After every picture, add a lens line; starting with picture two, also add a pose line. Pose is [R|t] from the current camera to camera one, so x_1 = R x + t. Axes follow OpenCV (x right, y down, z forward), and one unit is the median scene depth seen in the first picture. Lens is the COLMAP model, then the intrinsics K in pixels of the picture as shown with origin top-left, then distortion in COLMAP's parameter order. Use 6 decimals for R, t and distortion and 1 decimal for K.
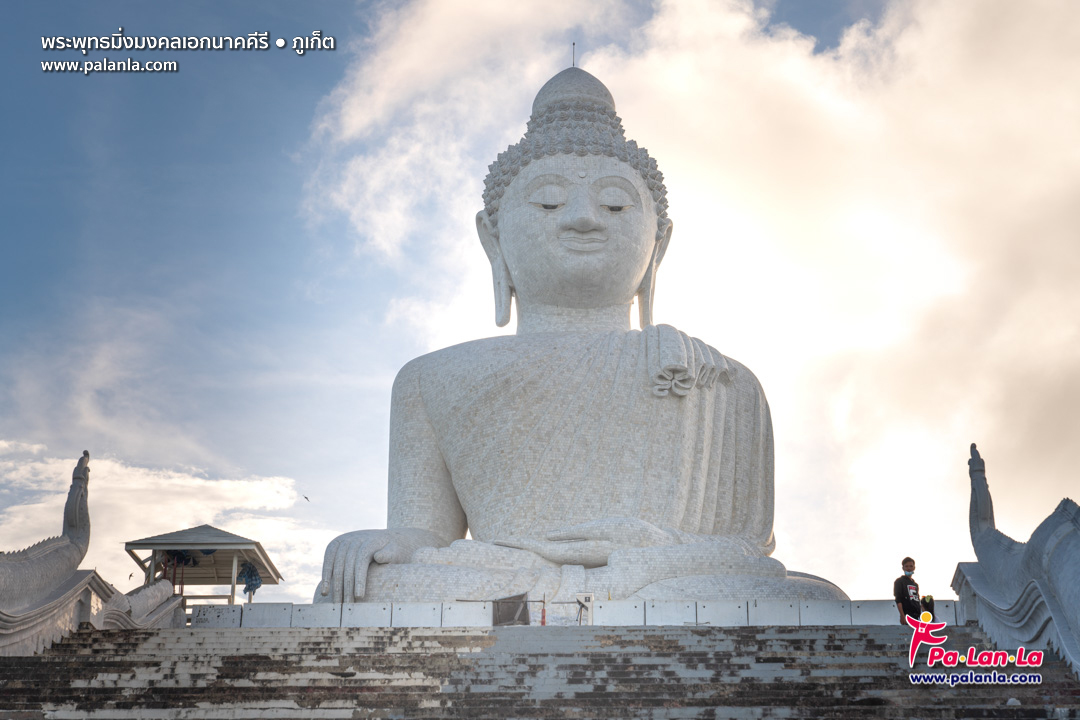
lens RADIAL K [[2175.1, 0, 539.0], [0, 2175.1, 359.8], [0, 0, 1]] dist [-0.021094, 0.000000]
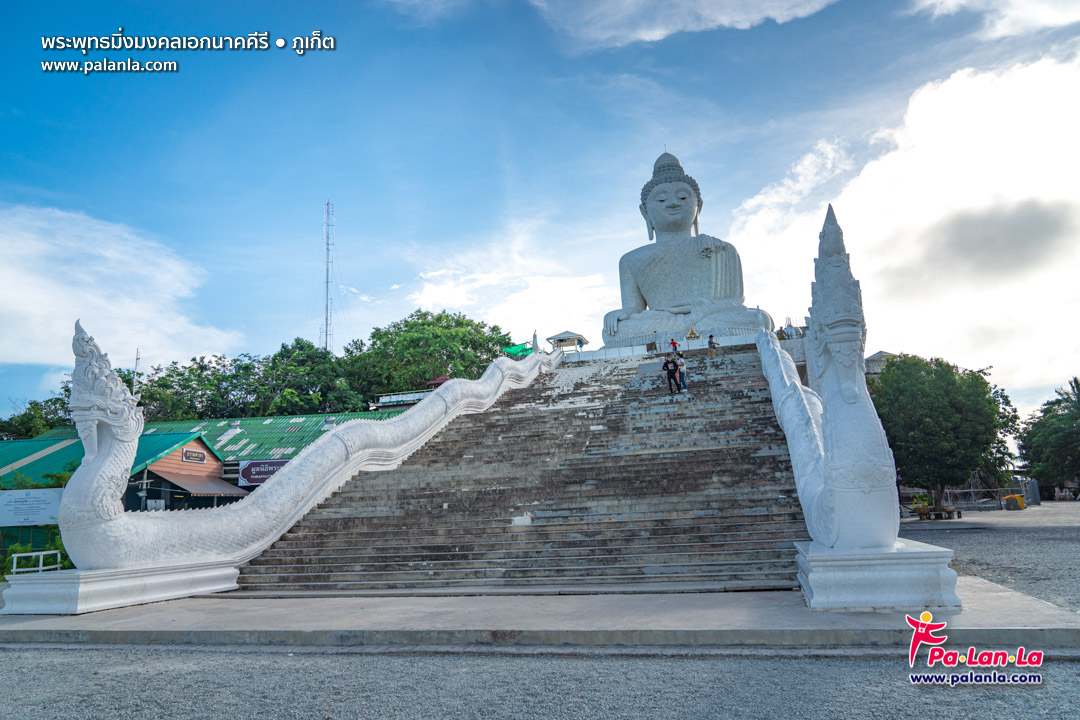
lens RADIAL K [[743.2, 0, 540.3], [0, 743.2, 361.4], [0, 0, 1]] dist [-0.000622, -0.000022]
pose [[0.975270, -0.099257, -0.197477, 0.023189], [0.132128, 0.978083, 0.160925, -0.040956], [0.177176, -0.183037, 0.967009, -0.117970]]
